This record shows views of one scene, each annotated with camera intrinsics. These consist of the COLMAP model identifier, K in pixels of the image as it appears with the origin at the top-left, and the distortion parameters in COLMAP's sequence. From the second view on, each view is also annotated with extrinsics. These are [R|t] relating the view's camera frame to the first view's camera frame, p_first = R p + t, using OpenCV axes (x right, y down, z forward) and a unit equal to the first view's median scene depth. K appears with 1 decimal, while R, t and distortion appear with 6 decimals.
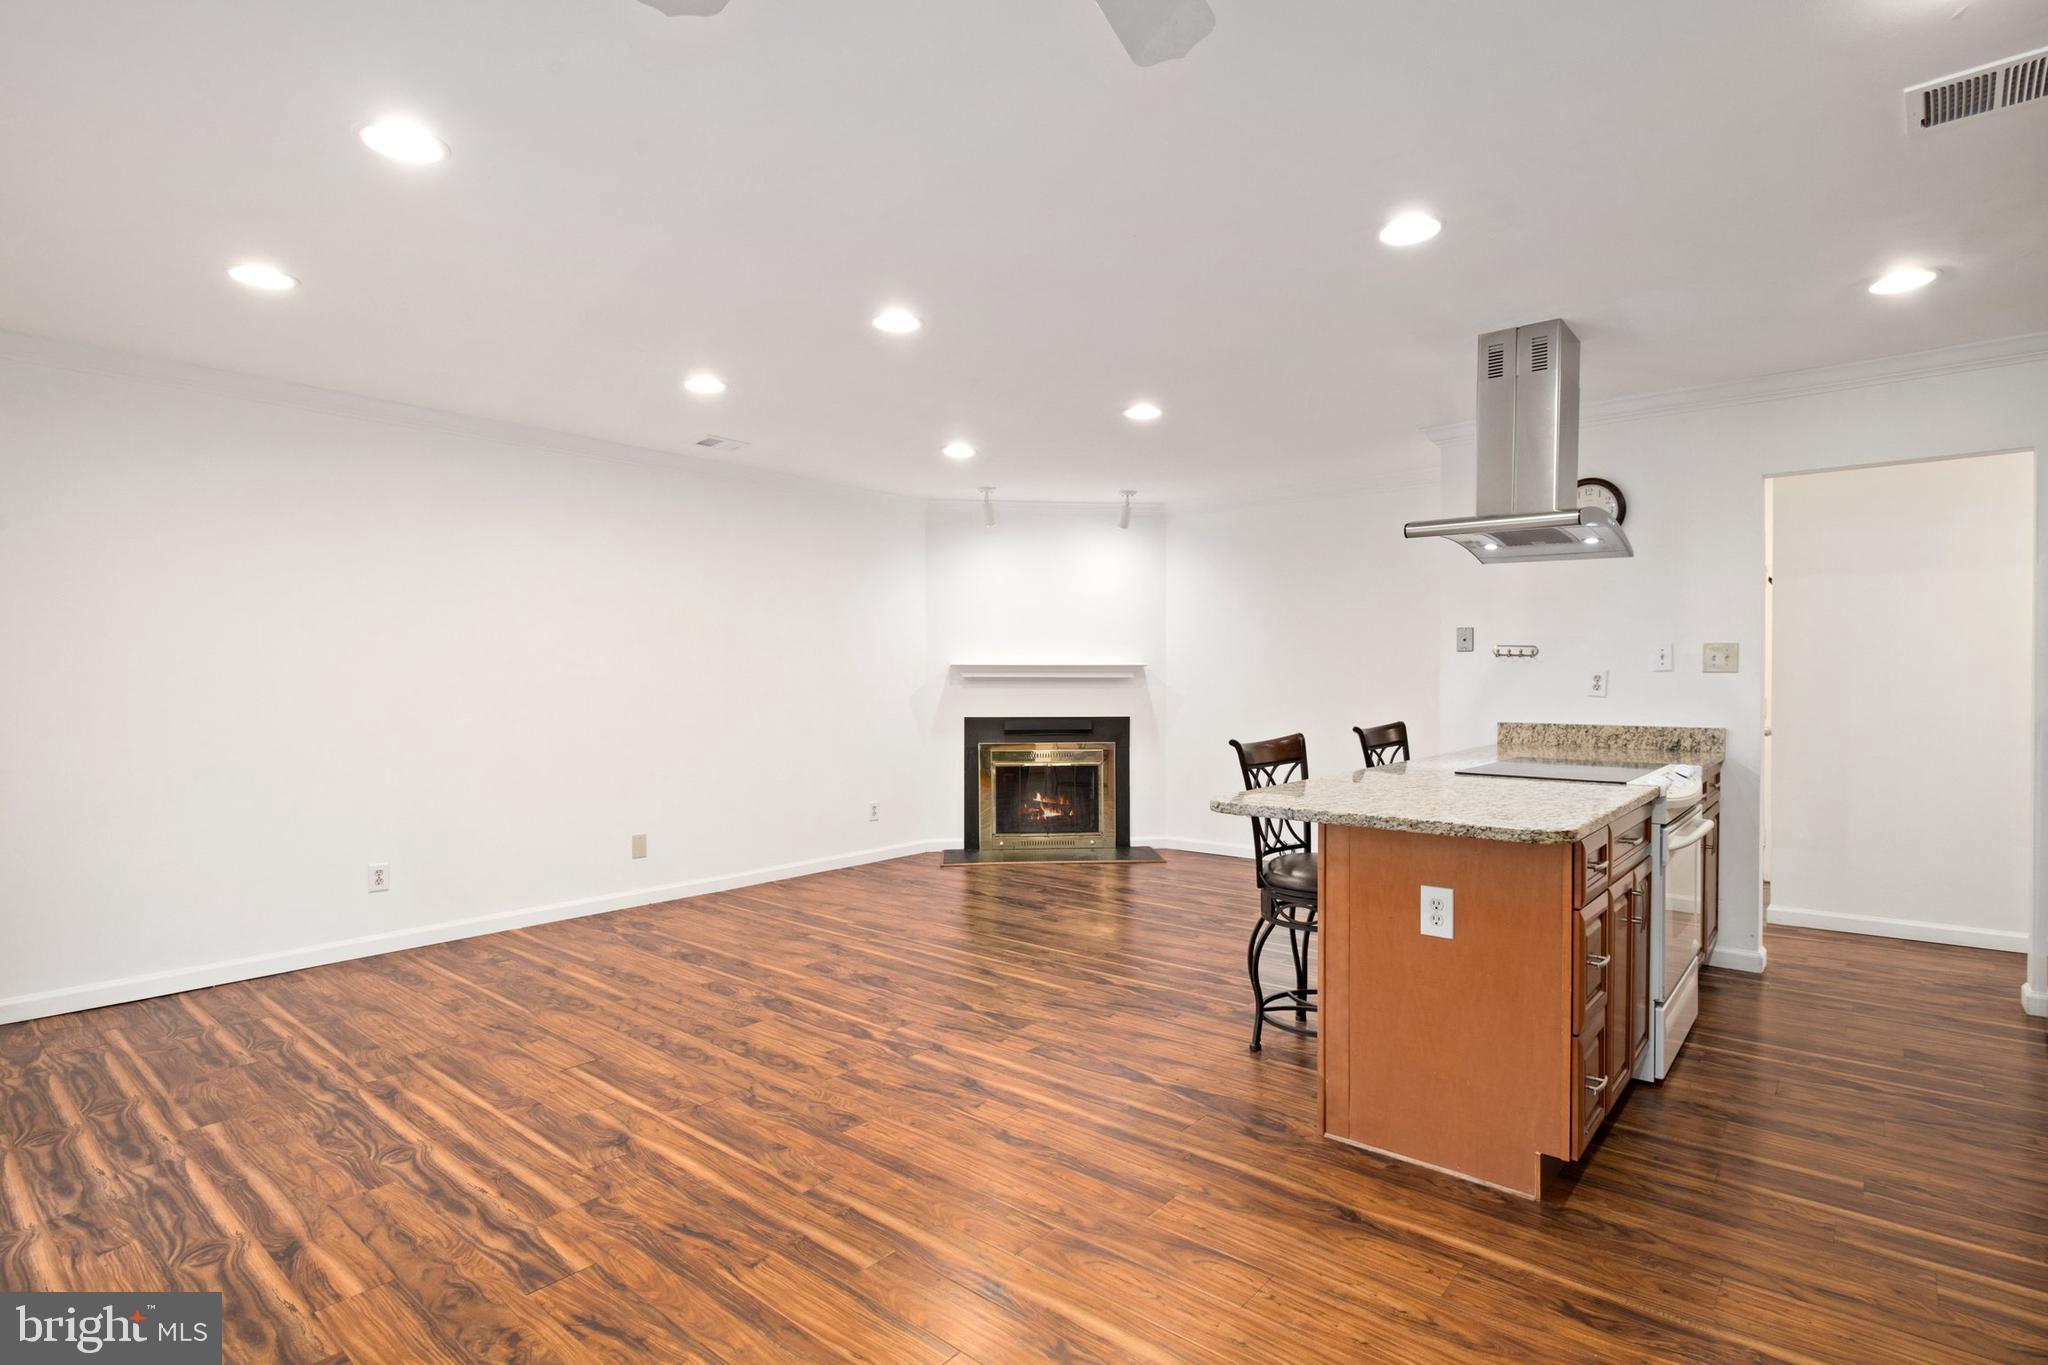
lens RADIAL K [[1028.0, 0, 1036.0], [0, 1028.0, 685.5], [0, 0, 1]] dist [-0.004595, 0.002348]
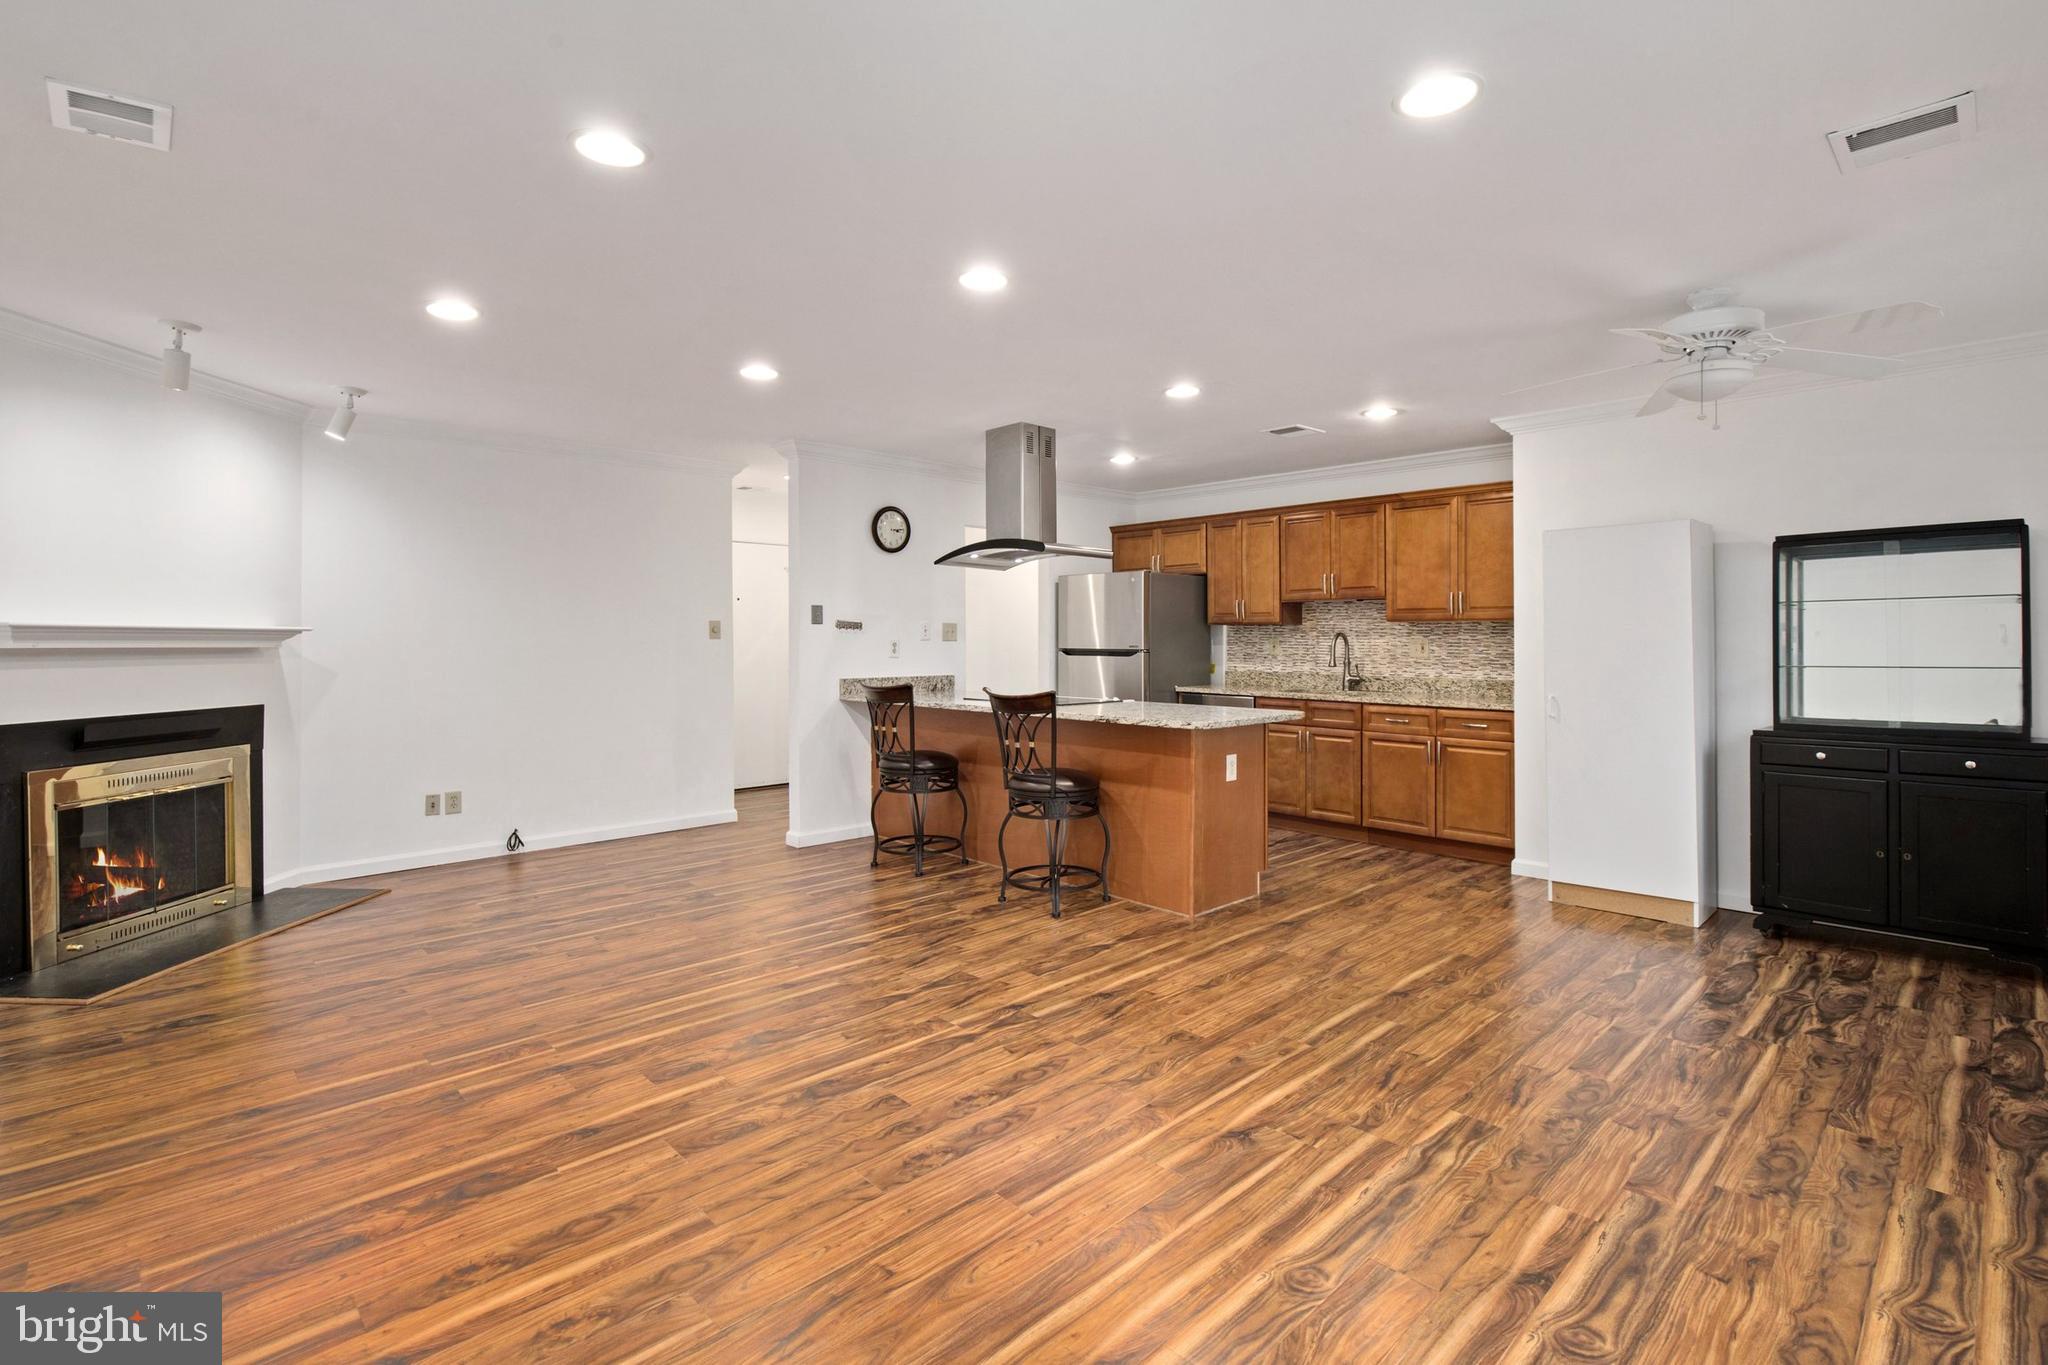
lens RADIAL K [[968.0, 0, 1050.5], [0, 968.0, 646.8], [0, 0, 1]] dist [0.001434, -0.000185]
pose [[0.083386, -0.006083, 0.996499, -1.034968], [0.011788, 0.999917, 0.005118, -0.011388], [-0.996448, 0.011320, 0.083450, 0.864052]]
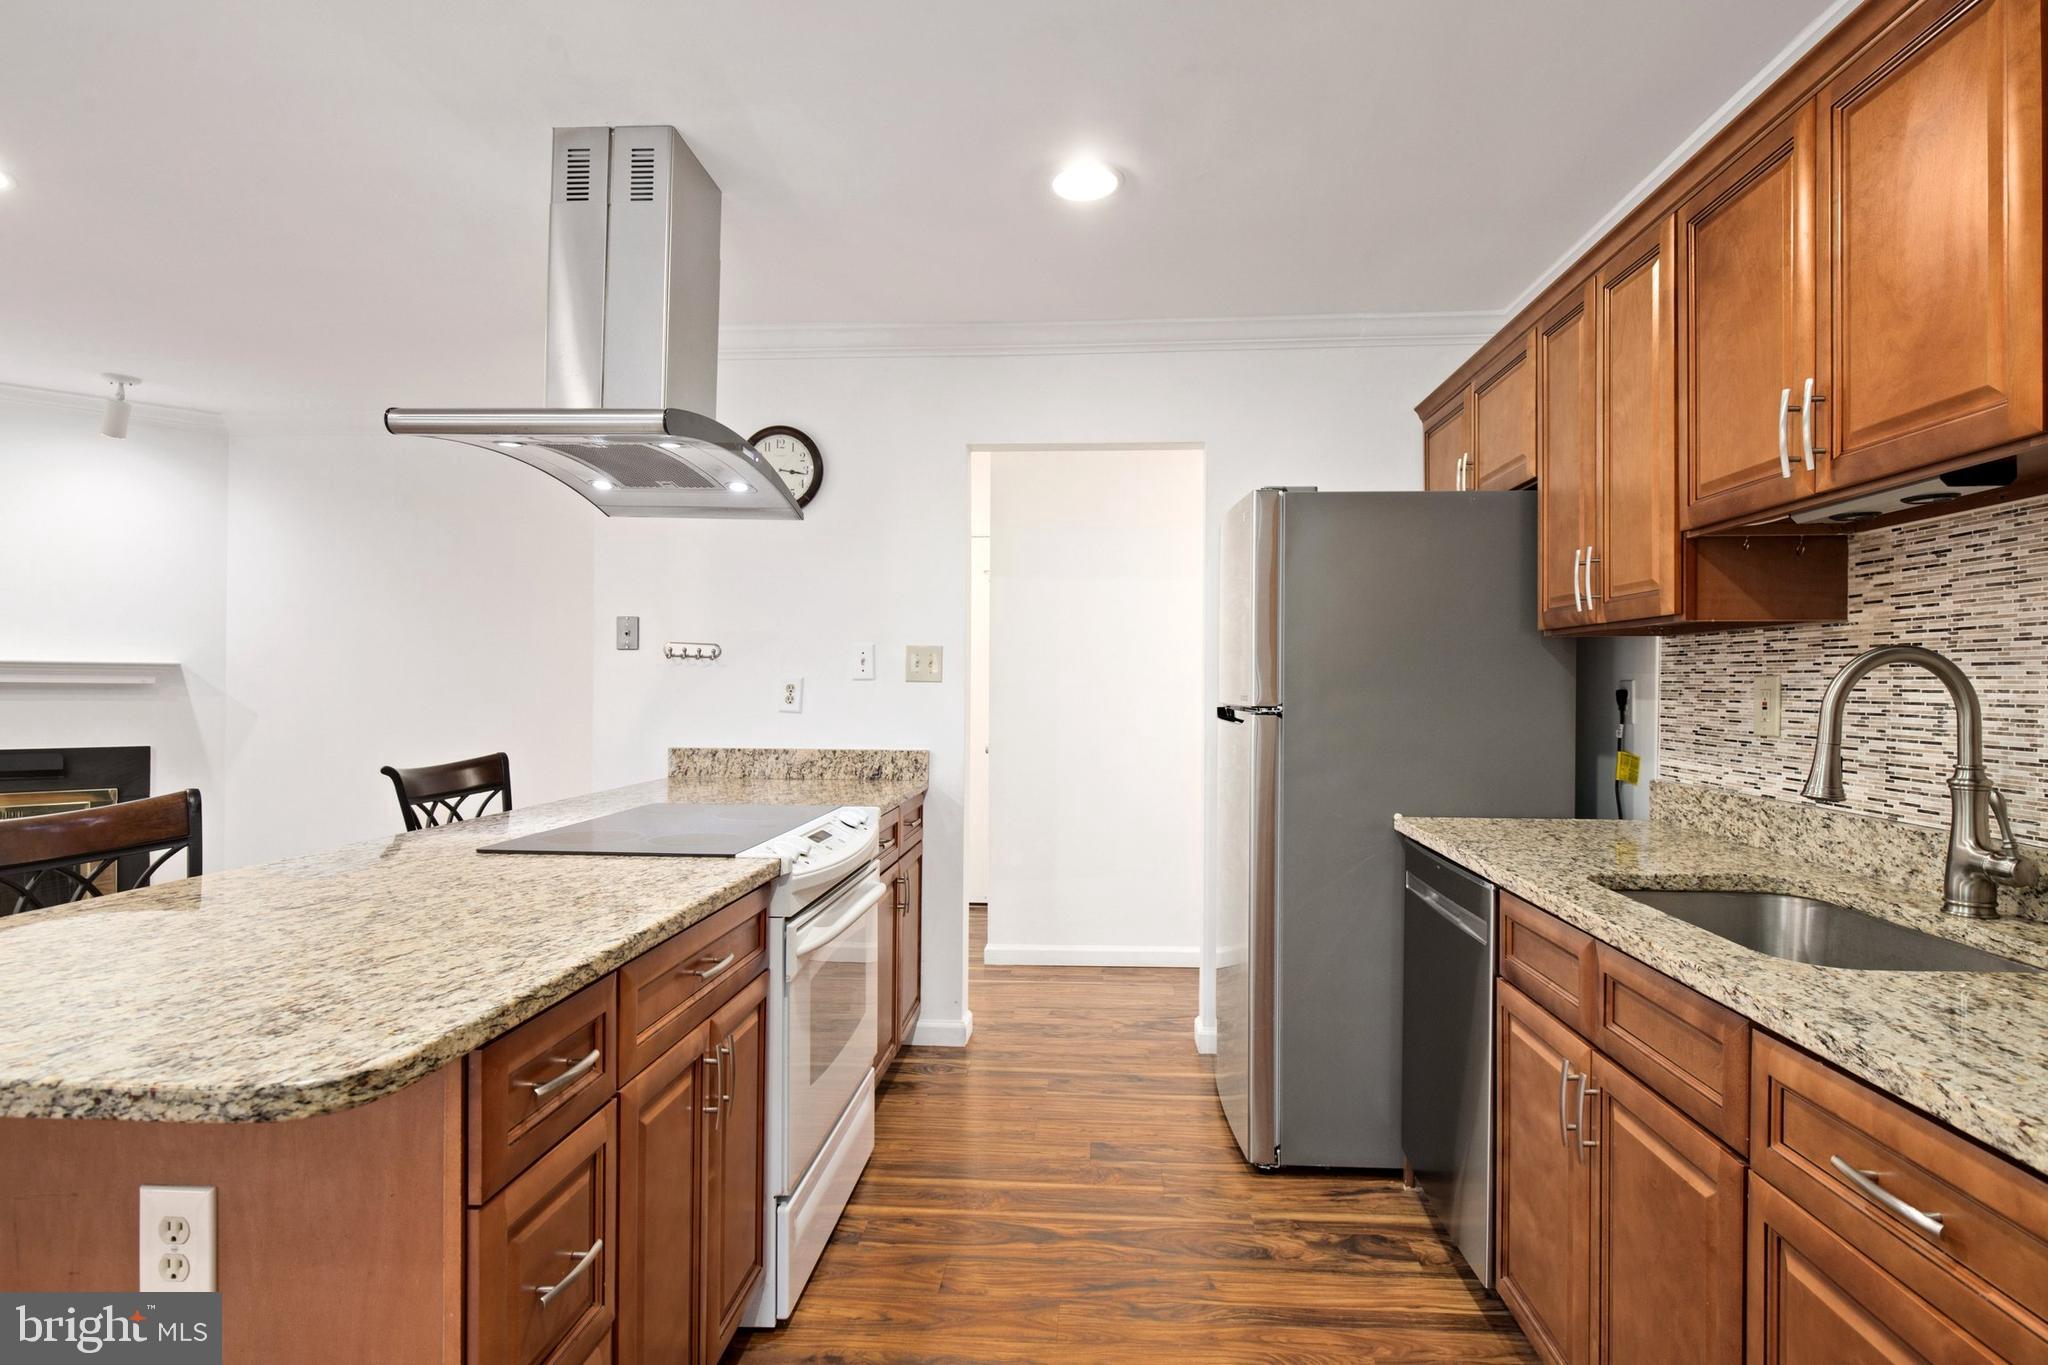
lens RADIAL K [[1077.1, 0, 1036.5], [0, 1077.1, 686.7], [0, 0, 1]] dist [0.004526, 0.000726]
pose [[0.811047, 0.006082, 0.584949, 0.291989], [-0.000977, 0.999959, -0.009041, -0.001243], [-0.584980, 0.006761, 0.811020, 0.311107]]
